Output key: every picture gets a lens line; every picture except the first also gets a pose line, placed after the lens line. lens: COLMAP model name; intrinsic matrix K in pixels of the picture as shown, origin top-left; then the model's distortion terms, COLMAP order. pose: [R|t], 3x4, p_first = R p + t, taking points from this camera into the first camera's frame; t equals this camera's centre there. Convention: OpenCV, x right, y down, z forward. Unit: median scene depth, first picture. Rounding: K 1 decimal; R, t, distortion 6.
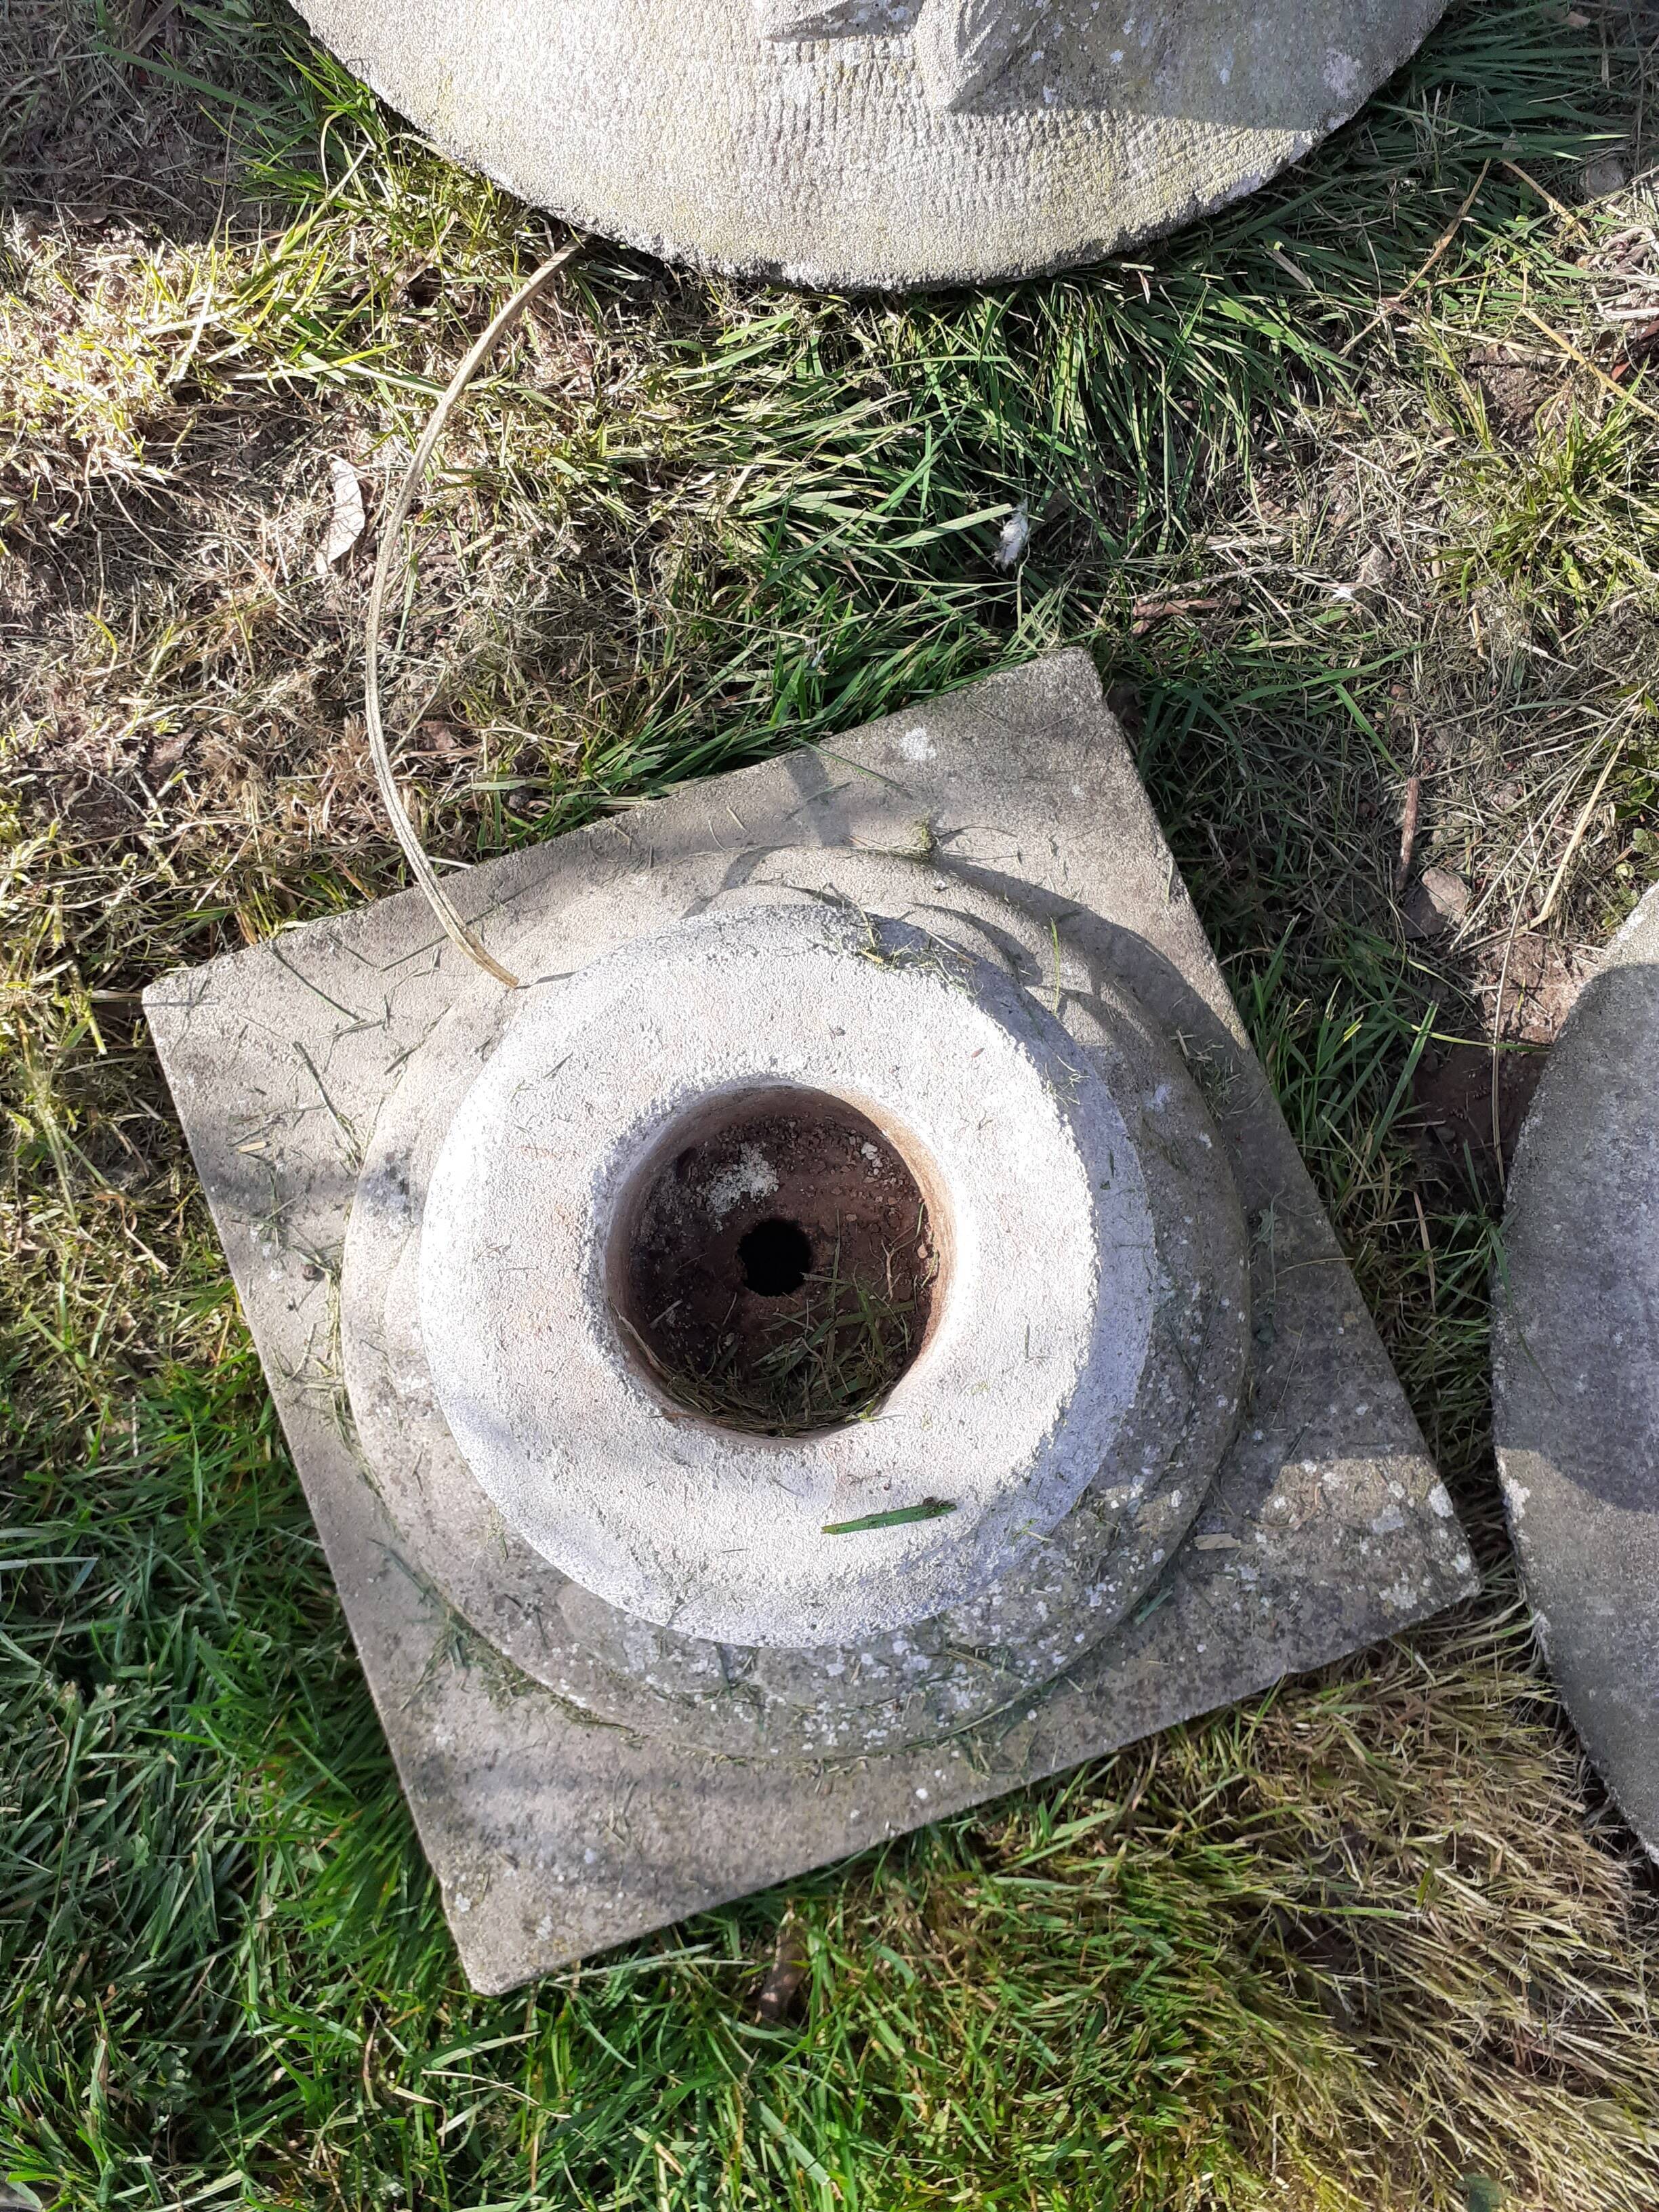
lens RADIAL K [[1800.8, 0, 816.7], [0, 1800.8, 1120.1], [0, 0, 1]] dist [0.069402, -0.124595]
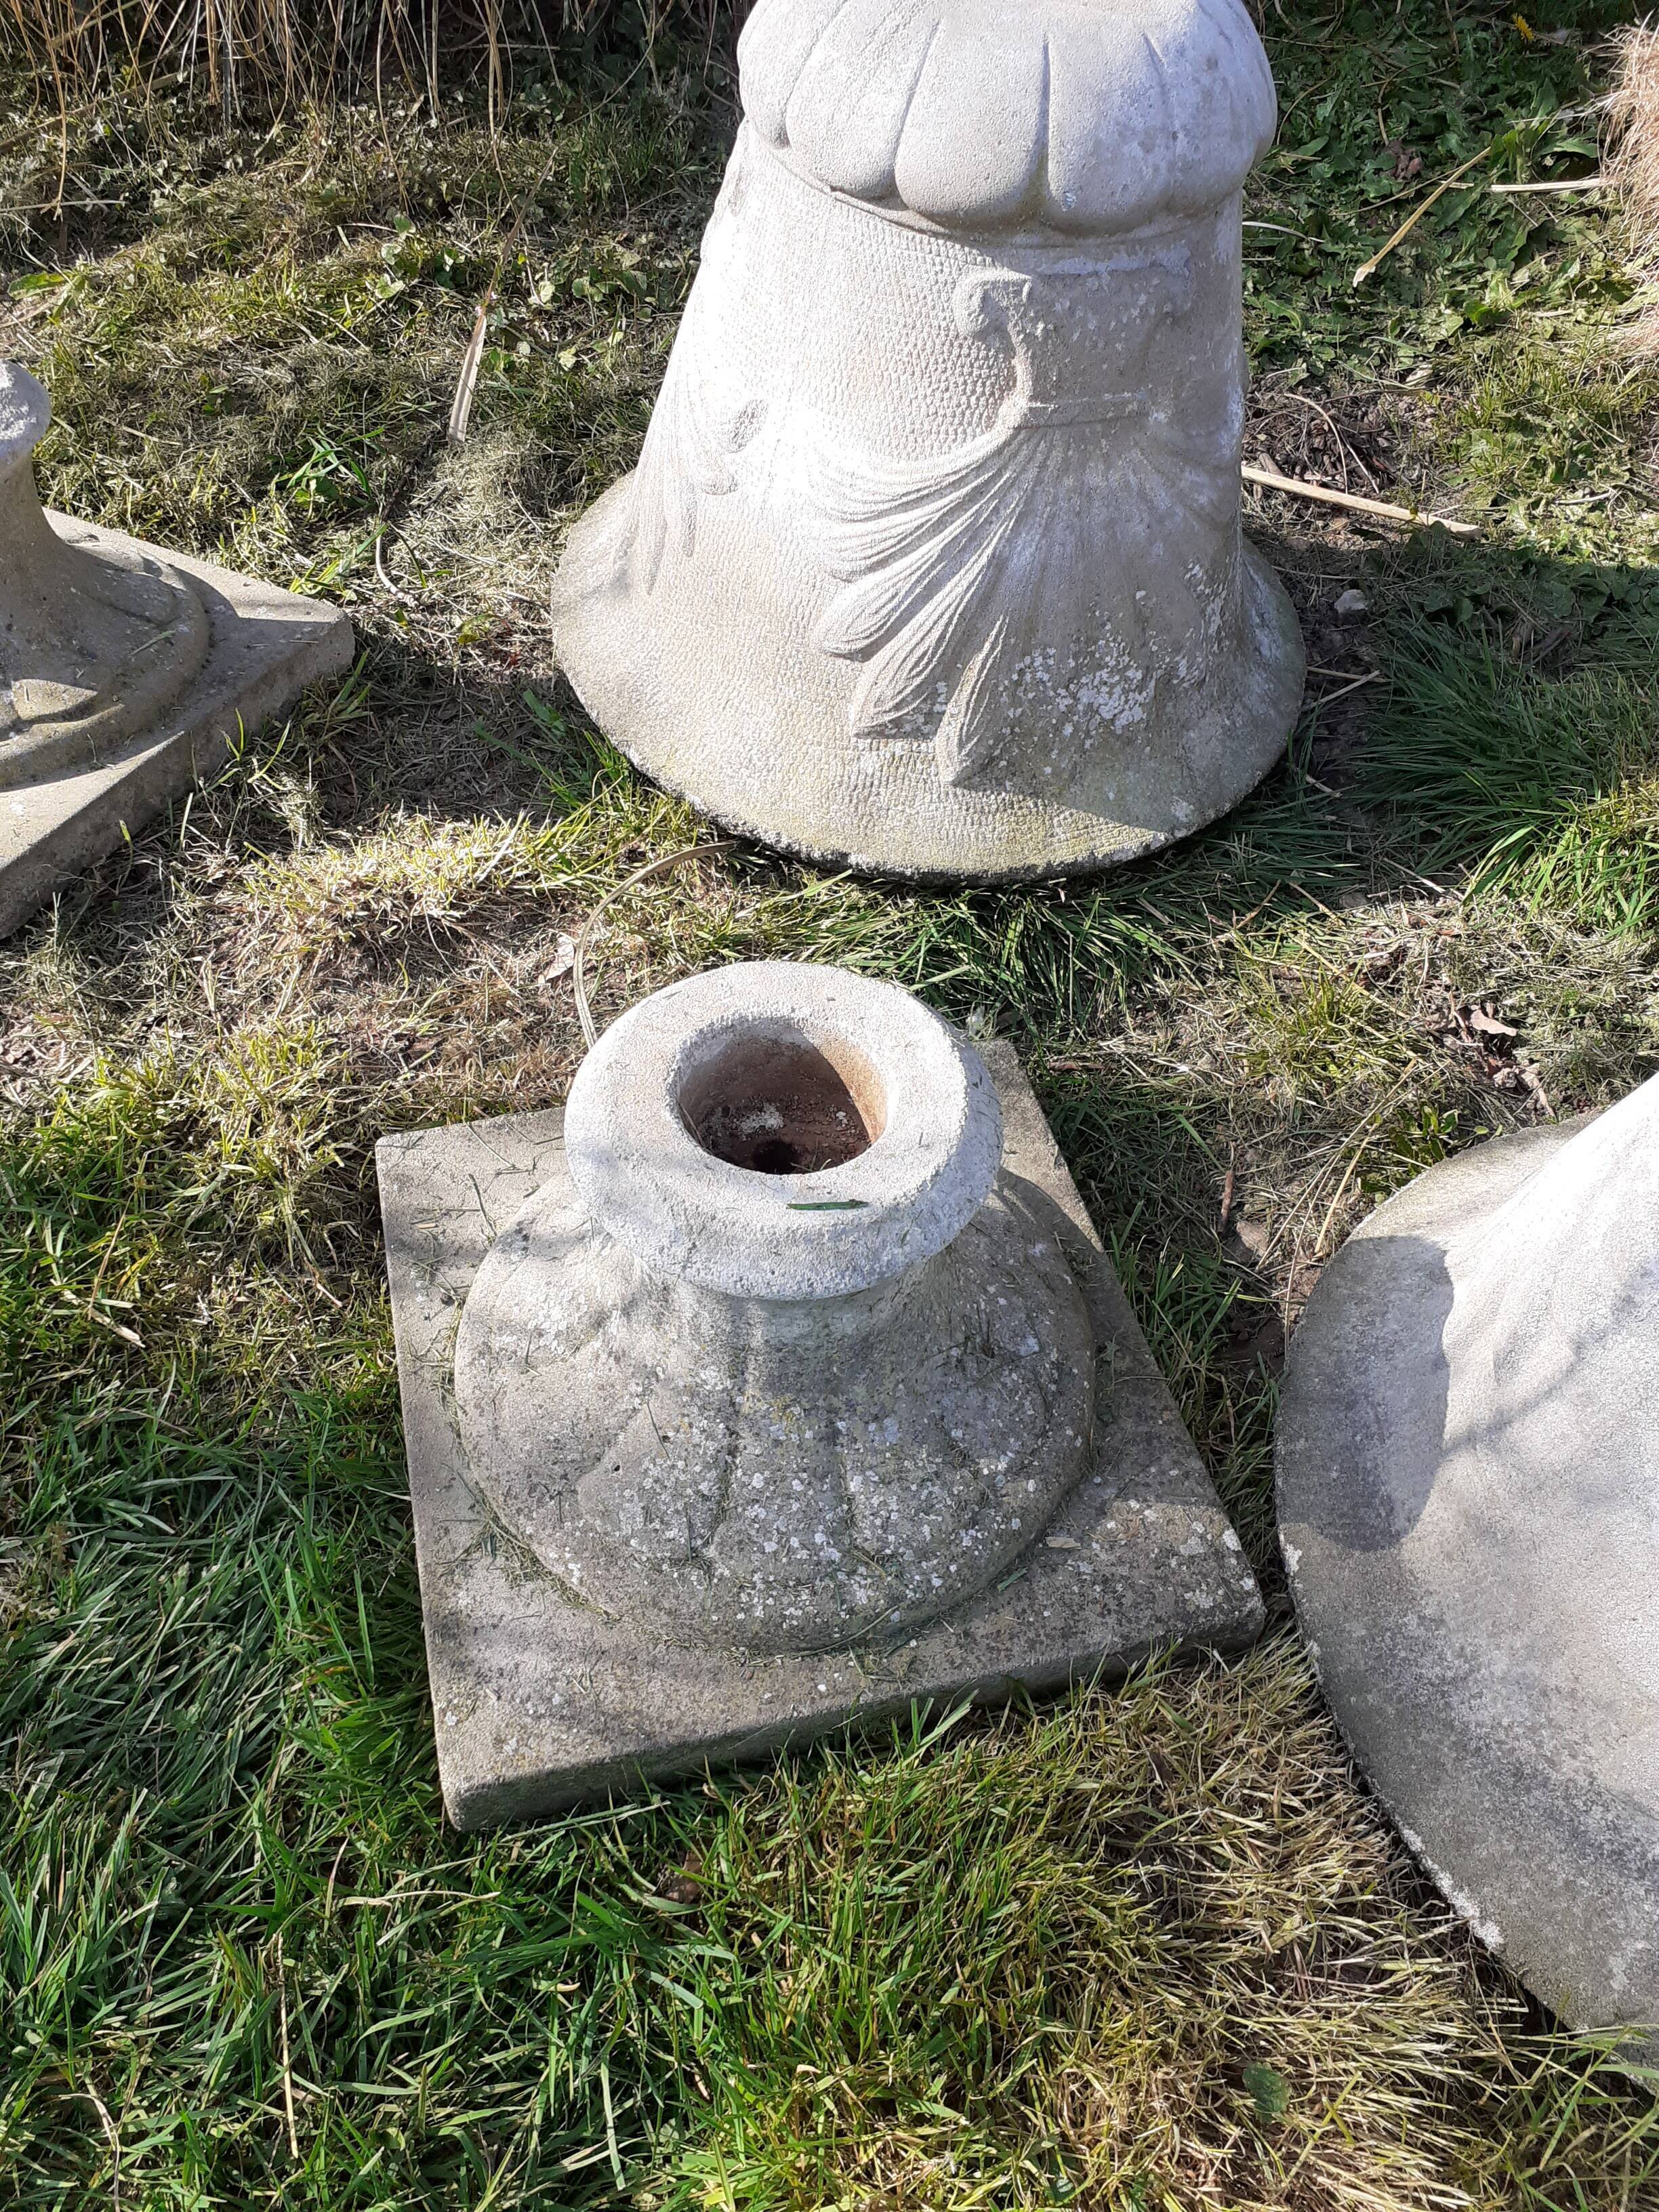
lens RADIAL K [[1800.8, 0, 790.8], [0, 1800.8, 1085.0], [0, 0, 1]] dist [0.069402, -0.124595]
pose [[0.991185, 0.114398, -0.066821, 0.068990], [-0.131998, 0.809583, -0.571972, 0.717225], [-0.011335, 0.575750, 0.817547, -0.273857]]
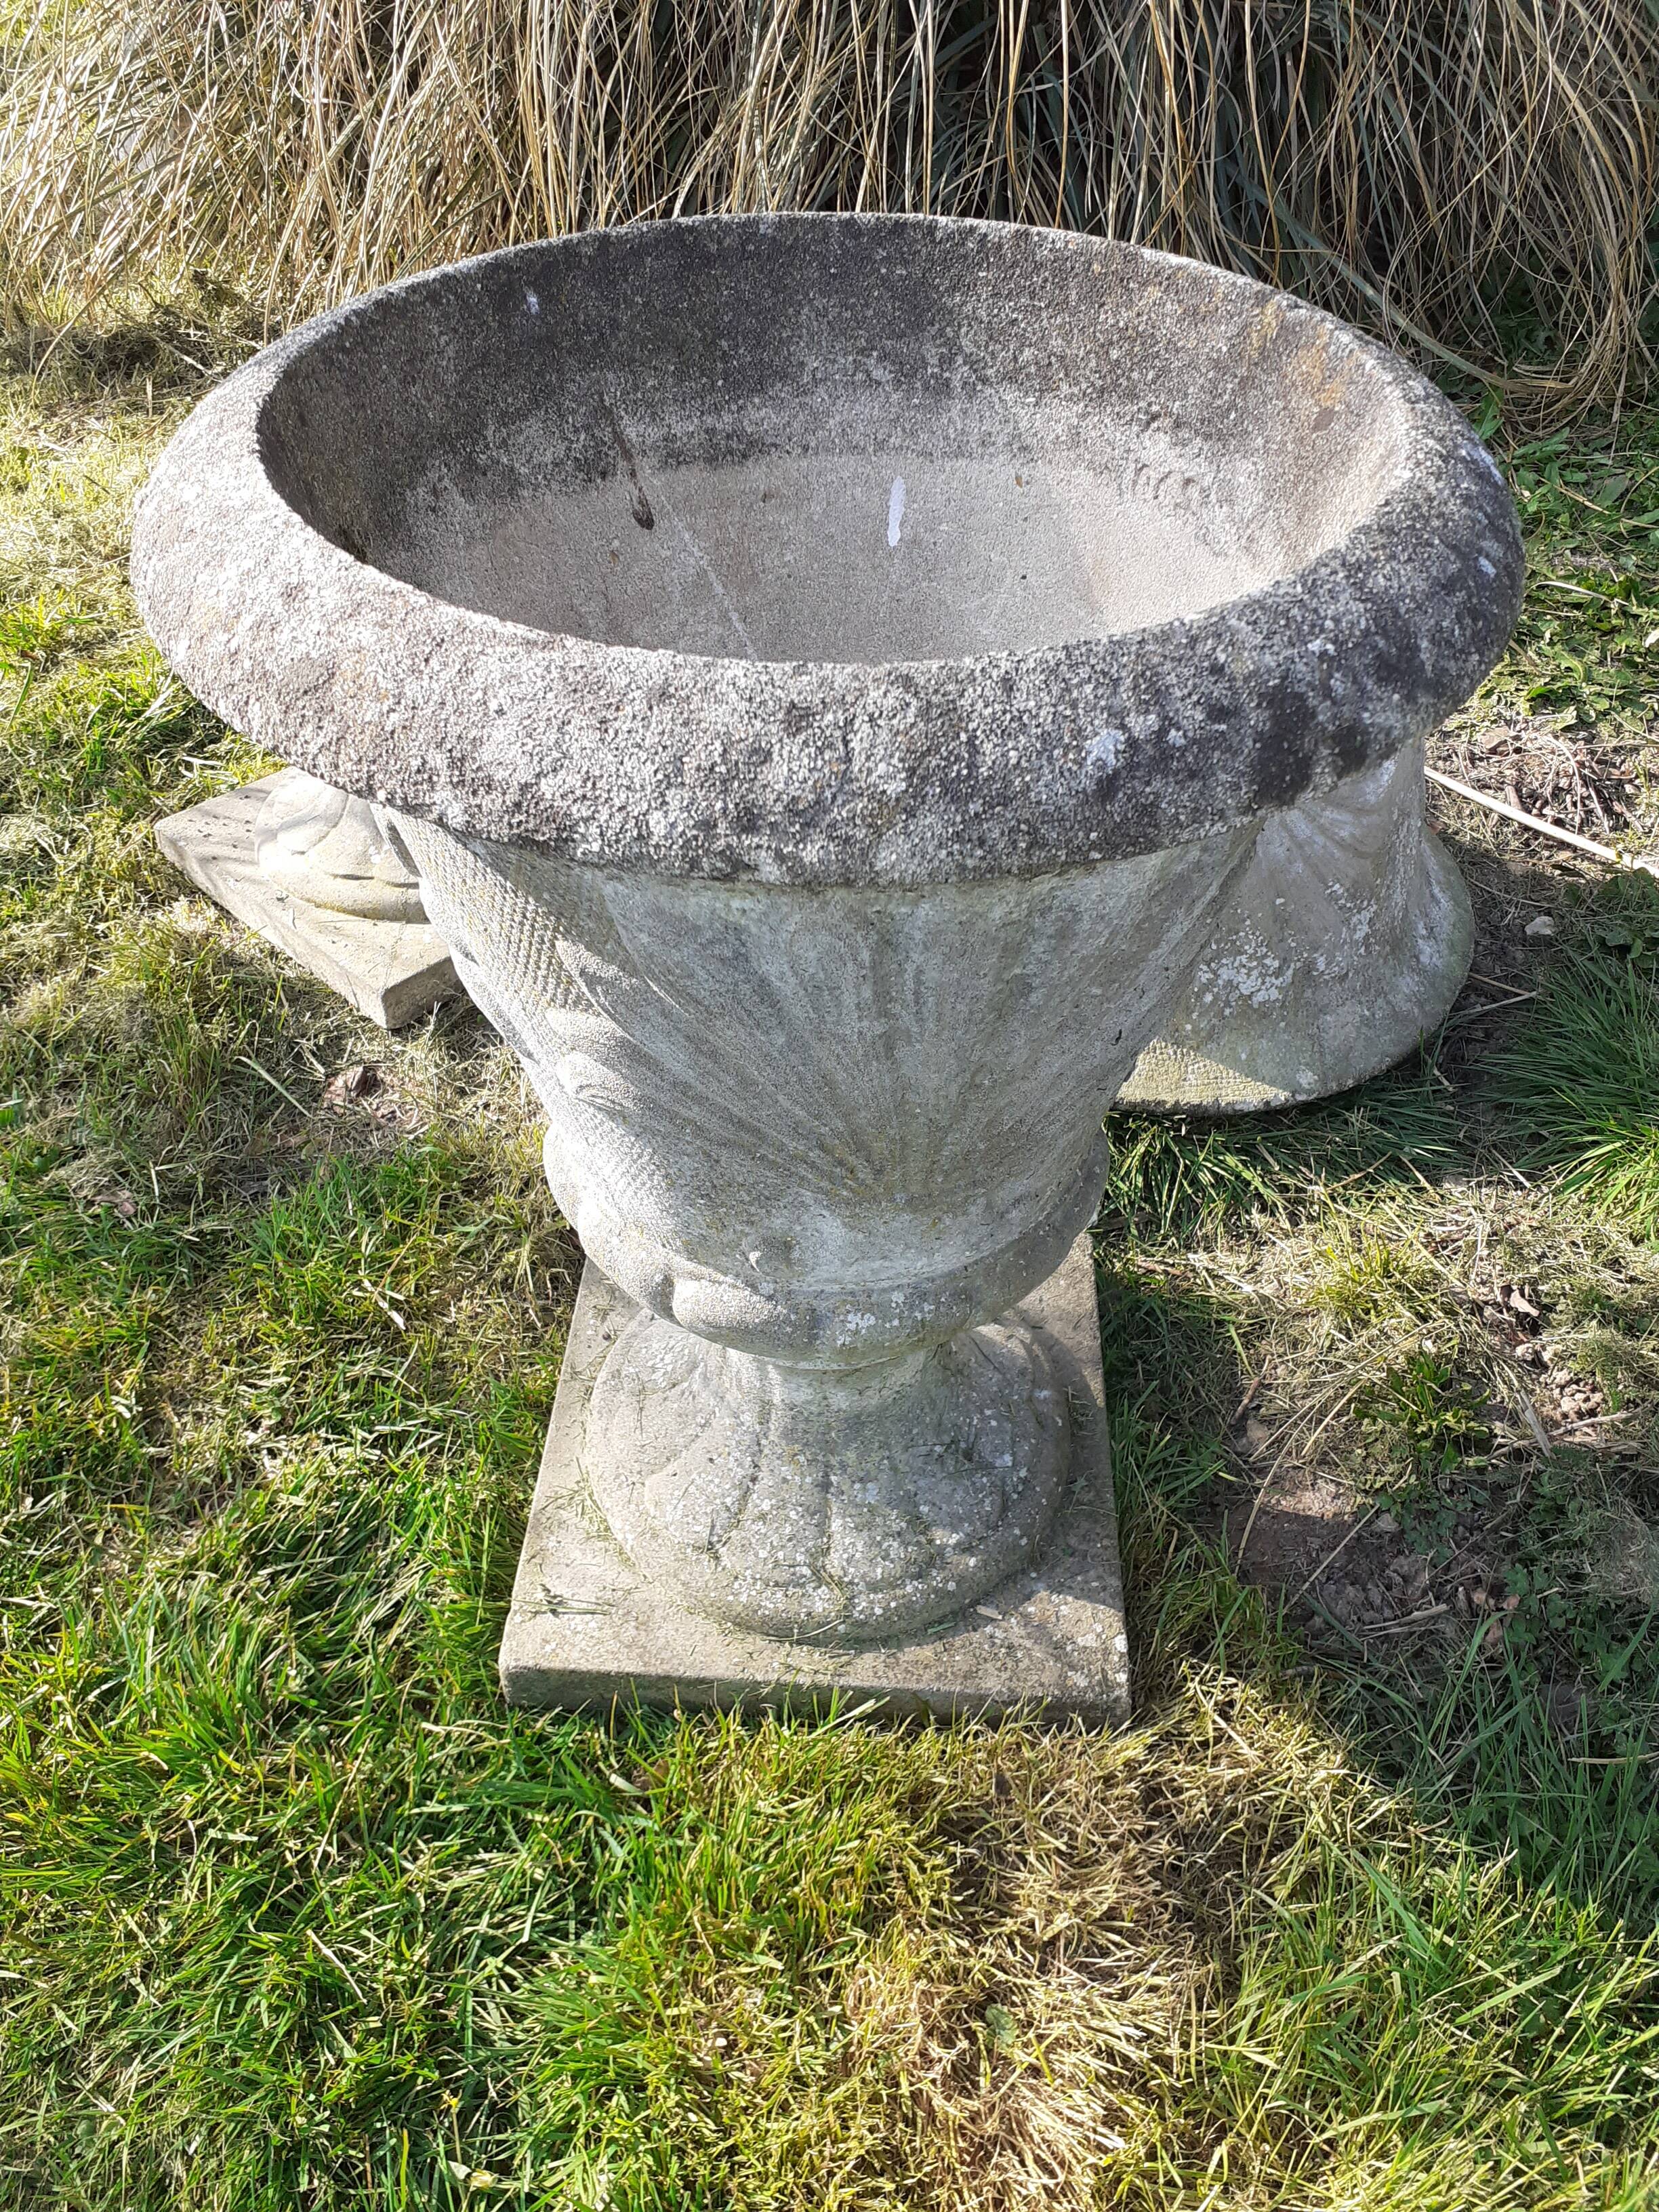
lens RADIAL K [[1800.8, 0, 778.3], [0, 1800.8, 1077.4], [0, 0, 1]] dist [0.069402, -0.124595]
pose [[0.905000, 0.270166, -0.328611, 0.449394], [-0.418792, 0.701535, -0.576595, 0.917498], [0.074756, 0.659438, 0.748033, -0.624598]]
